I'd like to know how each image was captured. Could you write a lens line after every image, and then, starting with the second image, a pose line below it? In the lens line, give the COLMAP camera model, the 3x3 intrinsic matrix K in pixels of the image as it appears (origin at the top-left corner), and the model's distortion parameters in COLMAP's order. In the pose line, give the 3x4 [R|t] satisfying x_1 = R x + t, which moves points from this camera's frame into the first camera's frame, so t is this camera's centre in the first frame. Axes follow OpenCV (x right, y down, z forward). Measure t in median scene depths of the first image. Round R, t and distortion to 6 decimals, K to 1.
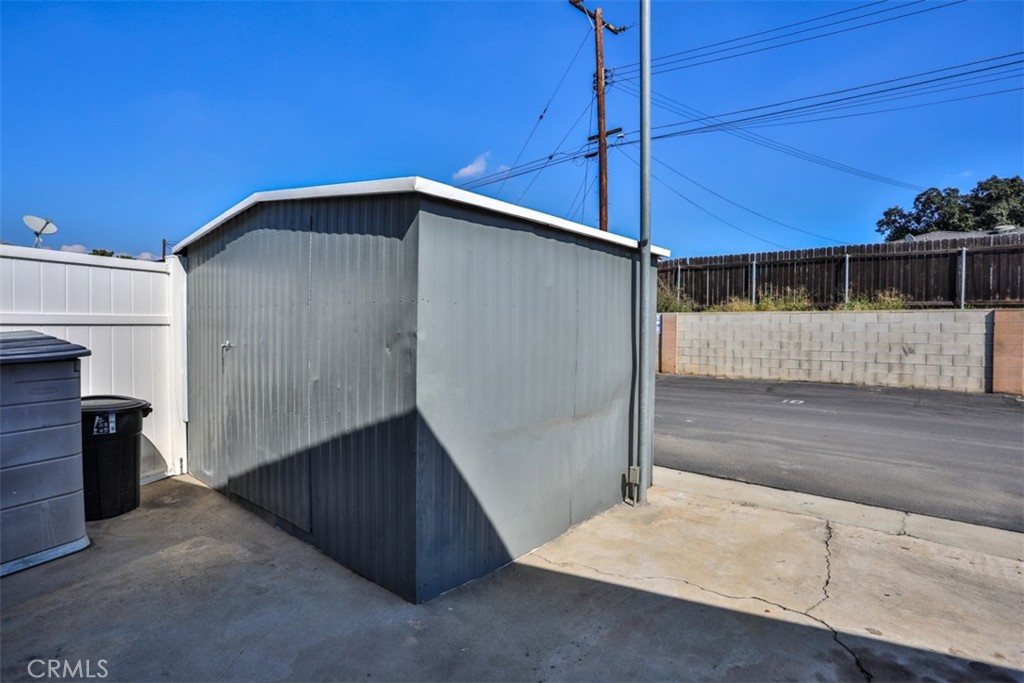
lens RADIAL K [[529.2, 0, 511.2], [0, 529.2, 338.1], [0, 0, 1]] dist [-0.075643, 0.032982]
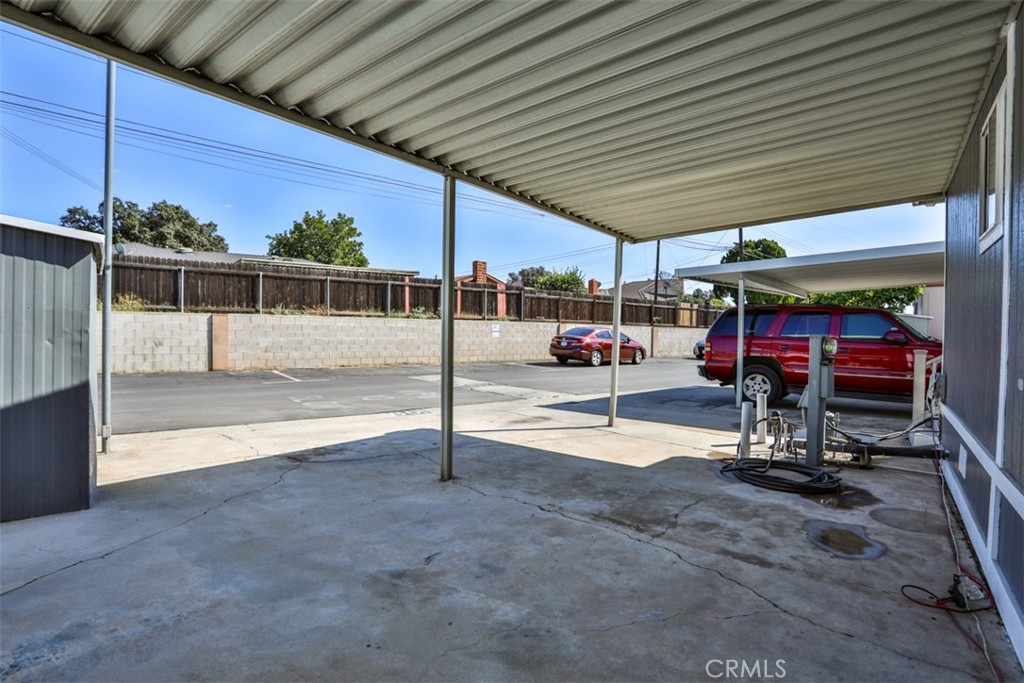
lens RADIAL K [[529.2, 0, 511.2], [0, 529.2, 338.1], [0, 0, 1]] dist [-0.075643, 0.032982]
pose [[0.180809, -0.012729, 0.983436, -0.339353], [0.006653, 0.999909, 0.011719, 0.000781], [-0.983496, 0.004424, 0.180878, -0.117610]]
